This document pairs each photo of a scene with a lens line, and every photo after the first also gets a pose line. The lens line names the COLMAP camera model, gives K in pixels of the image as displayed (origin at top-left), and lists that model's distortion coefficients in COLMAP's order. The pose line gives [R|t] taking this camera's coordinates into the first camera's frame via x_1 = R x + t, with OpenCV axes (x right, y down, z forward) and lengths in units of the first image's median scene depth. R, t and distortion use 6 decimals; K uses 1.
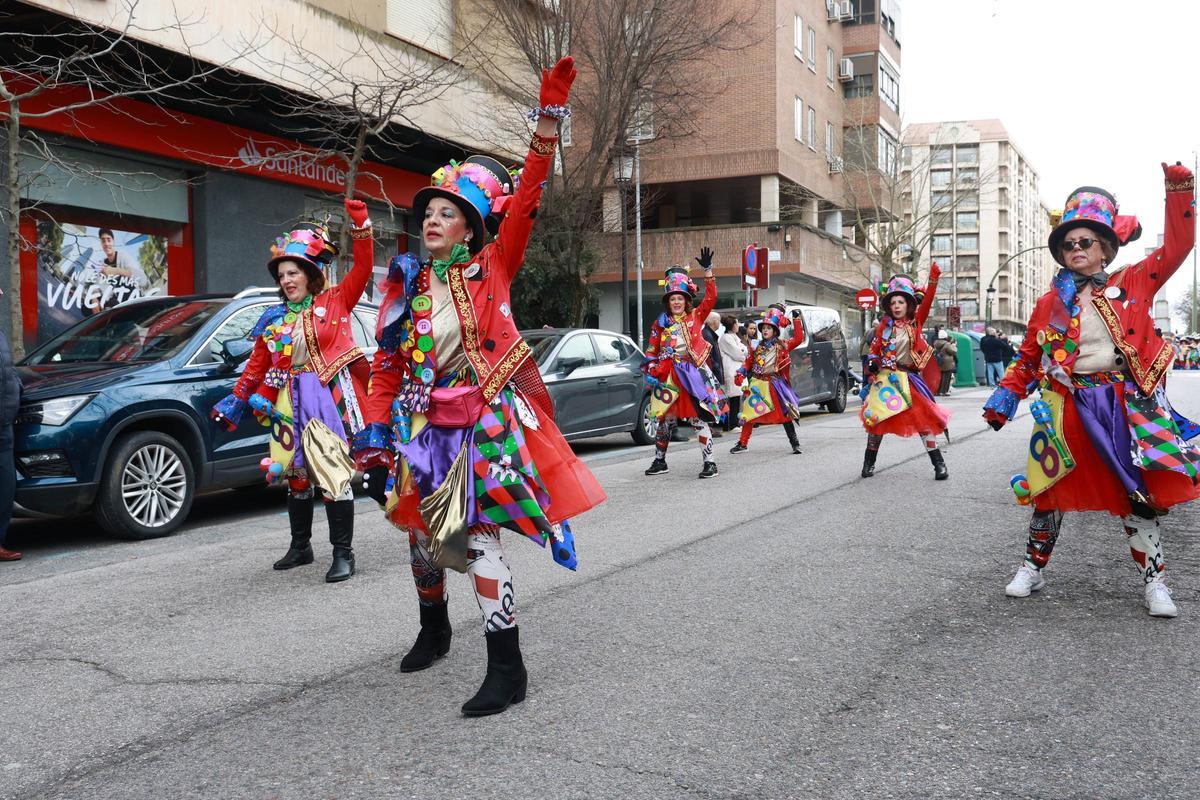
lens RADIAL K [[1102.1, 0, 598.3], [0, 1102.1, 425.5], [0, 0, 1]] dist [0.004920, -0.000198]
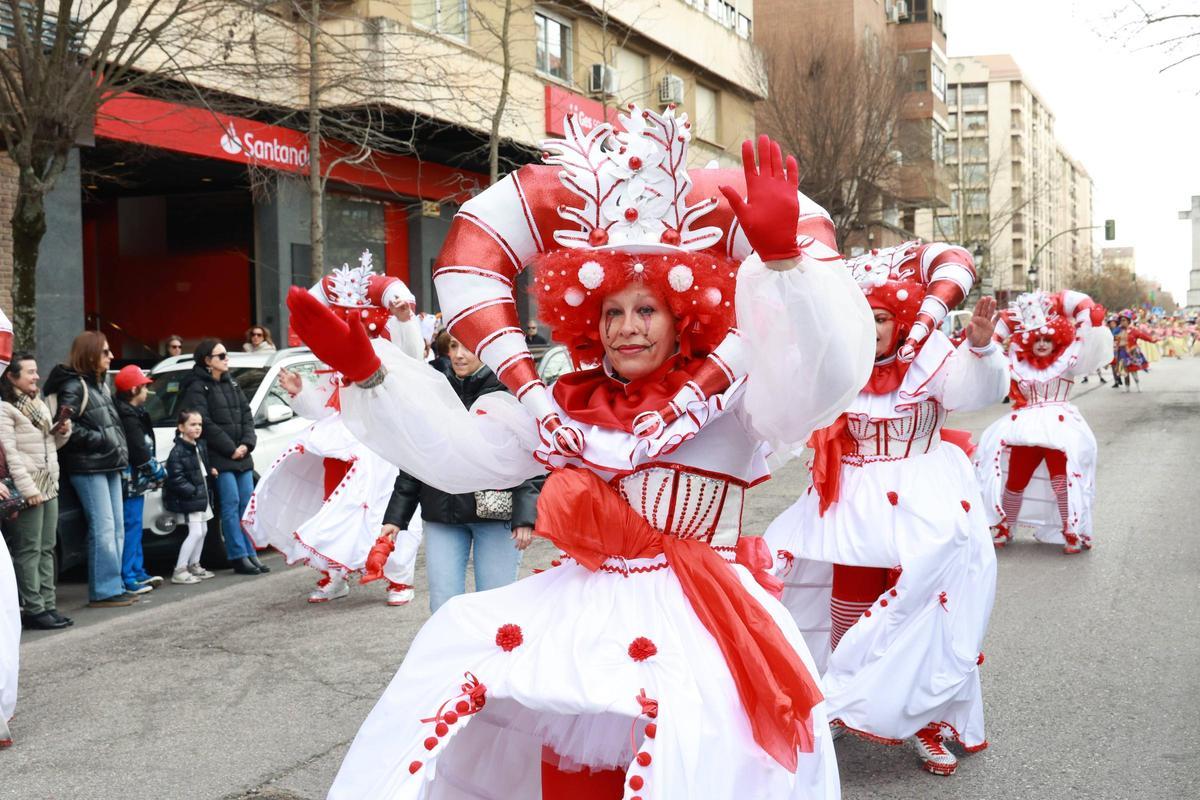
lens RADIAL K [[1472.0, 0, 589.4], [0, 1472.0, 409.6], [0, 0, 1]] dist [0.096700, 0.000000]
pose [[0.996418, -0.011096, 0.083829, -0.414658], [0.011853, 0.999893, -0.008533, 0.028496], [-0.083726, 0.009496, 0.996444, -0.820271]]
